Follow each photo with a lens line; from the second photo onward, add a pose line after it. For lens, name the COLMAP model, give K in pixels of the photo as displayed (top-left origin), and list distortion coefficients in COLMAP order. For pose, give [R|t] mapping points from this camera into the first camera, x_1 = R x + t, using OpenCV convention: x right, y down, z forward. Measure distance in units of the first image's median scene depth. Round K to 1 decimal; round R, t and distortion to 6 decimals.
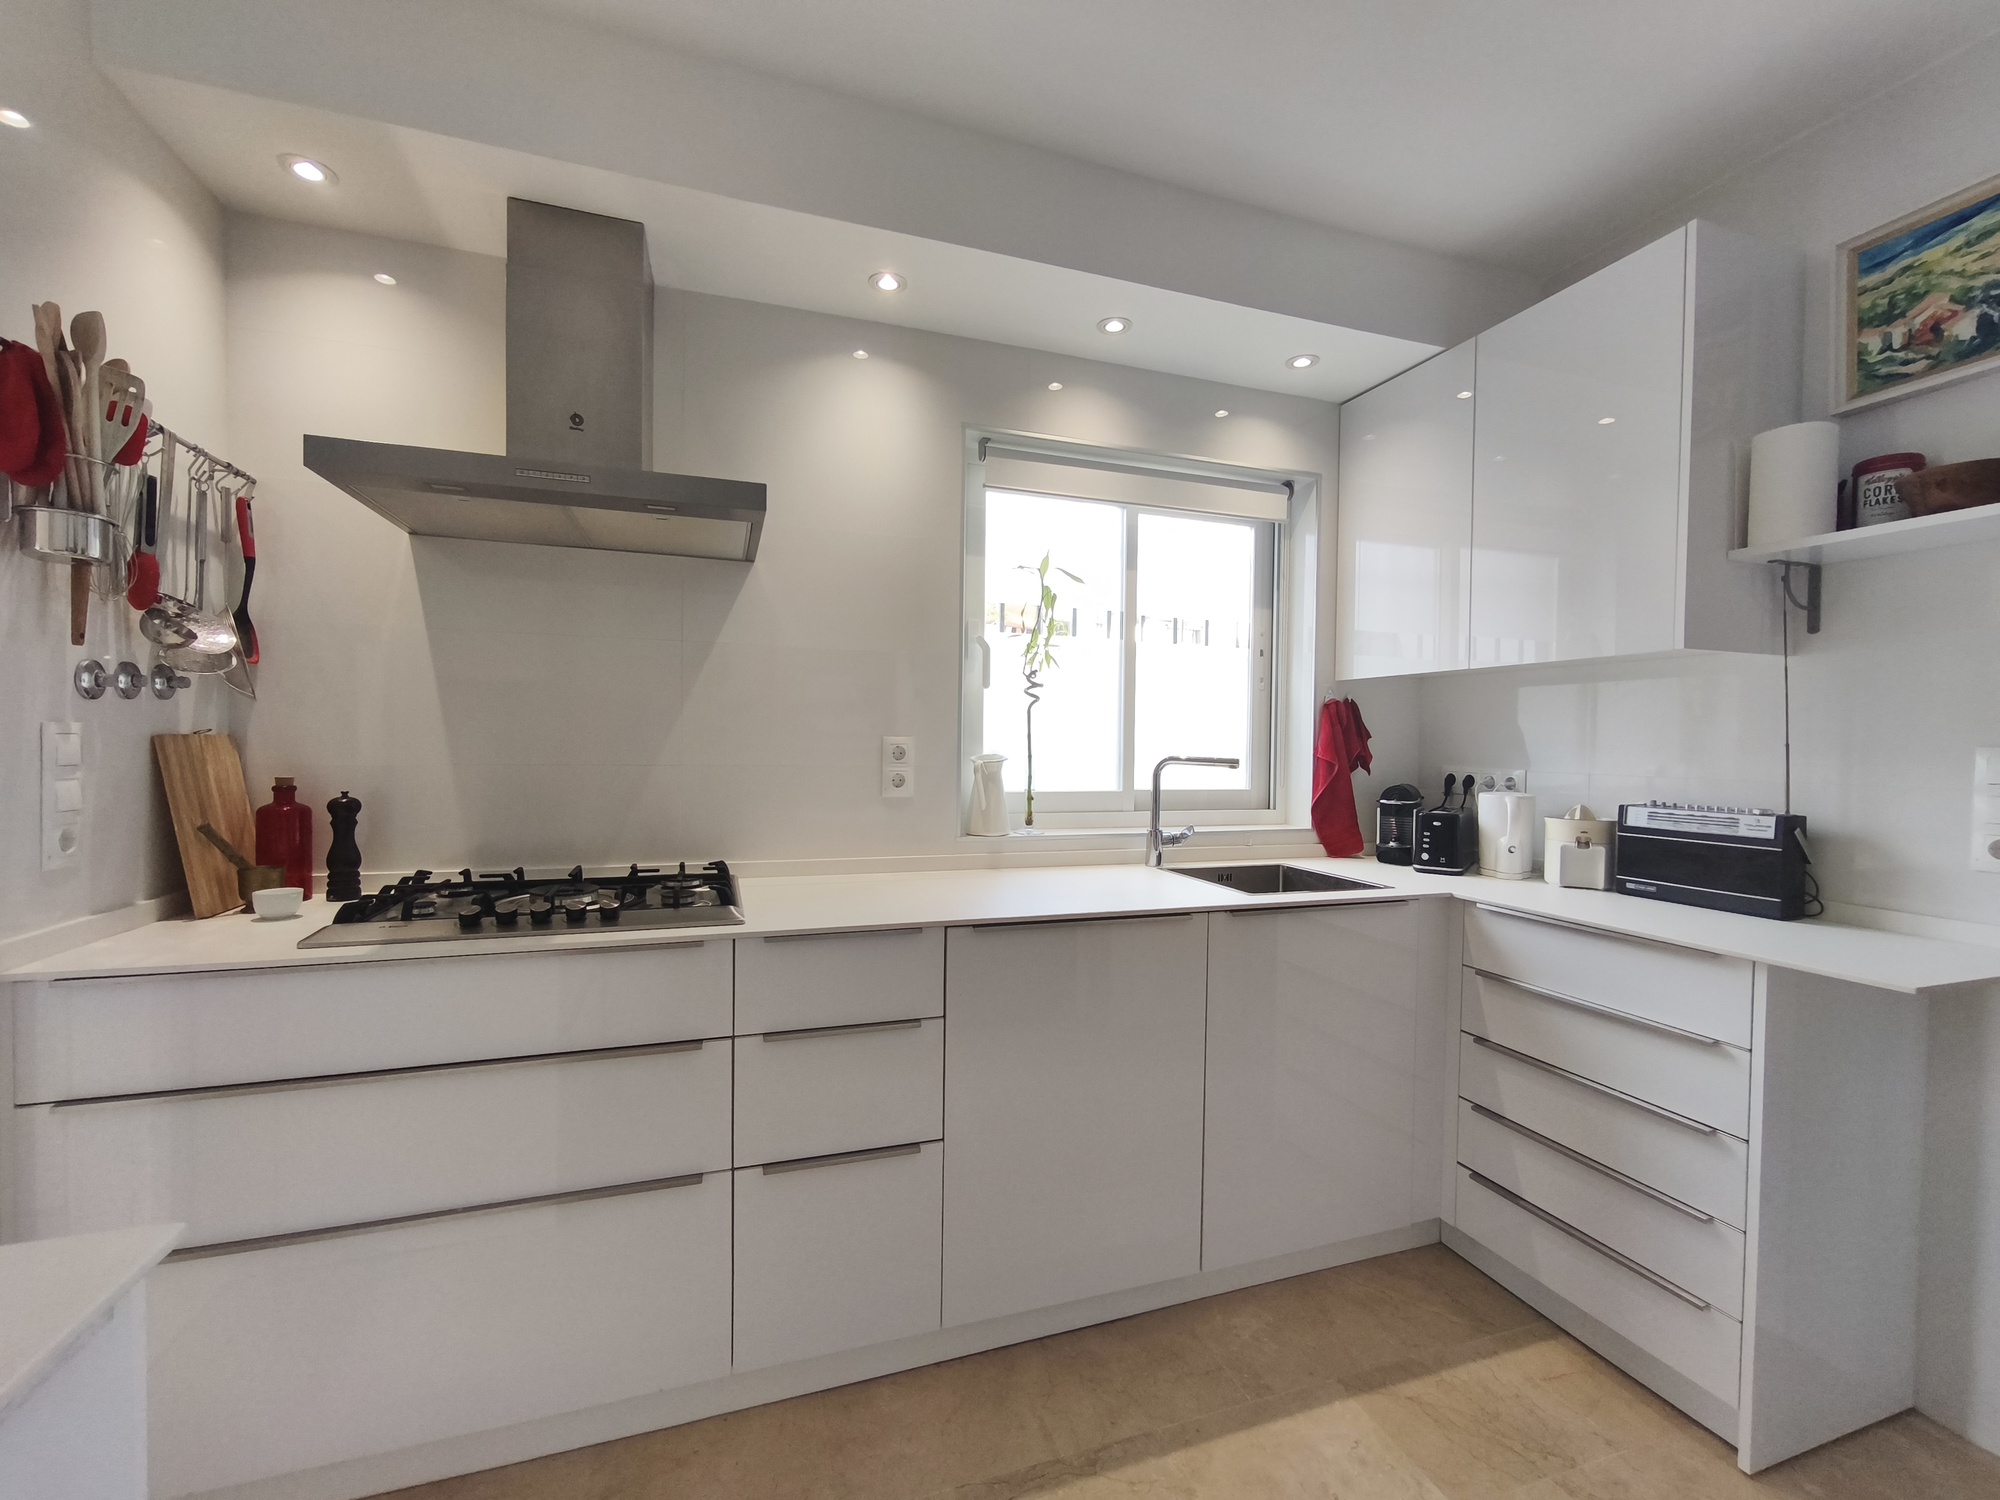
lens RADIAL K [[831.2, 0, 994.2], [0, 831.2, 757.7], [0, 0, 1]] dist [0.000783, -0.002629]
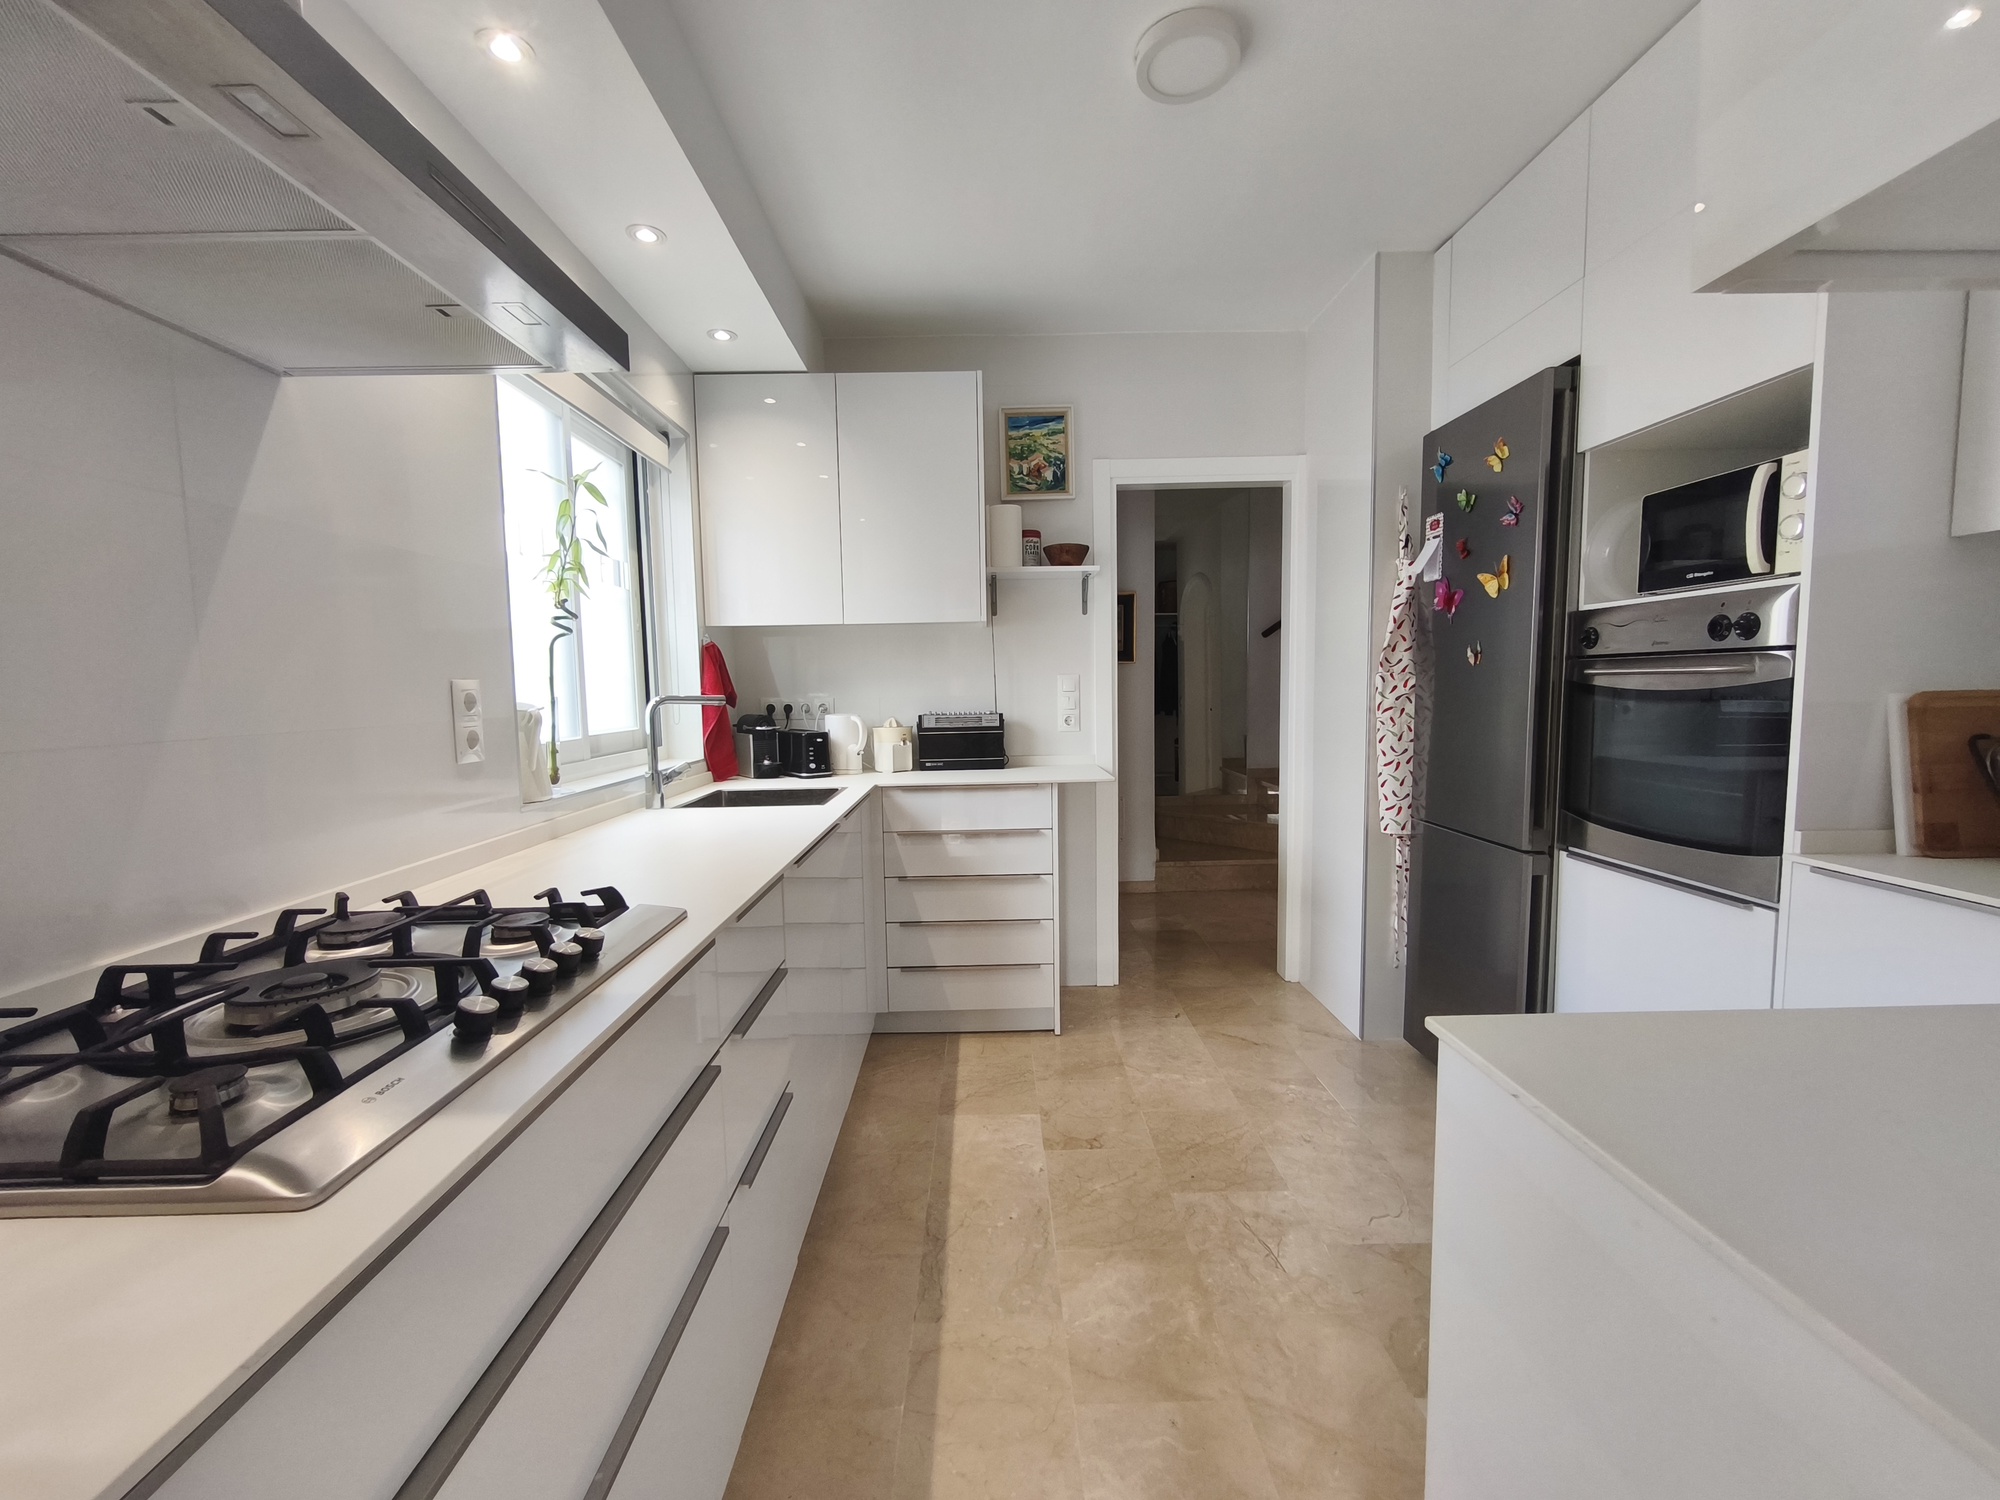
lens RADIAL K [[835.3, 0, 995.2], [0, 835.3, 757.4], [0, 0, 1]] dist [-0.001749, -0.000609]
pose [[0.303515, -0.101736, 0.947380, -0.831272], [0.039603, 0.994771, 0.094137, -0.009107], [-0.952003, 0.008947, 0.305957, 0.424128]]
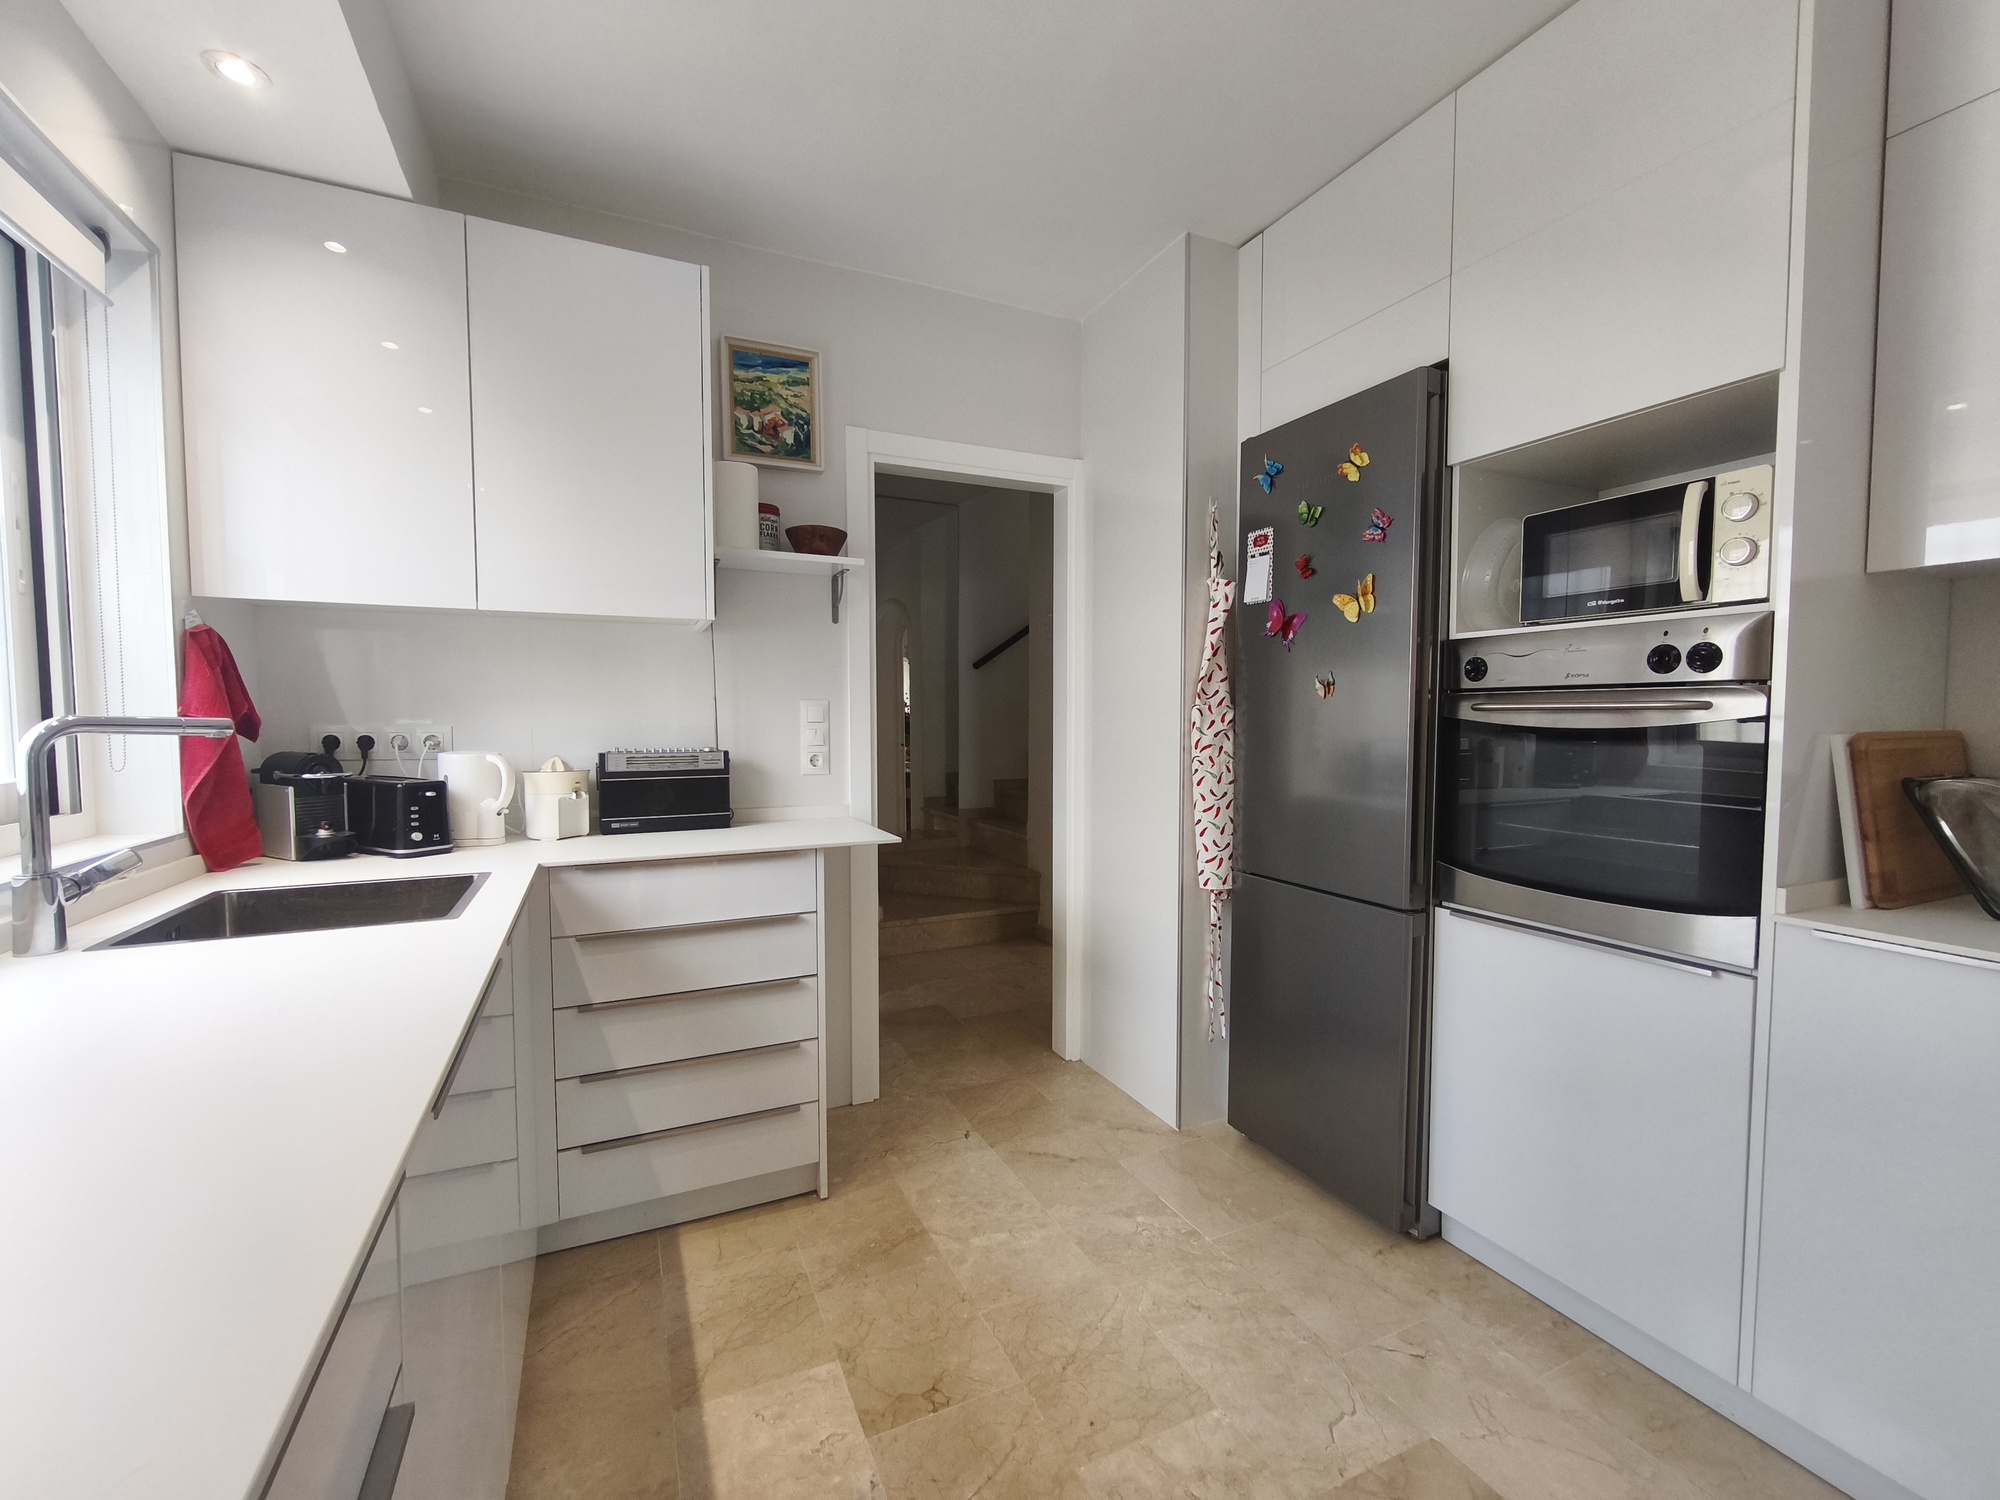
lens RADIAL K [[835.3, 0, 995.2], [0, 835.3, 757.4], [0, 0, 1]] dist [-0.001749, -0.000609]
pose [[-0.113520, -0.062902, 0.991542, -0.439883], [0.016714, 0.997732, 0.065208, -0.000863], [-0.993395, 0.023975, -0.112211, 0.697862]]
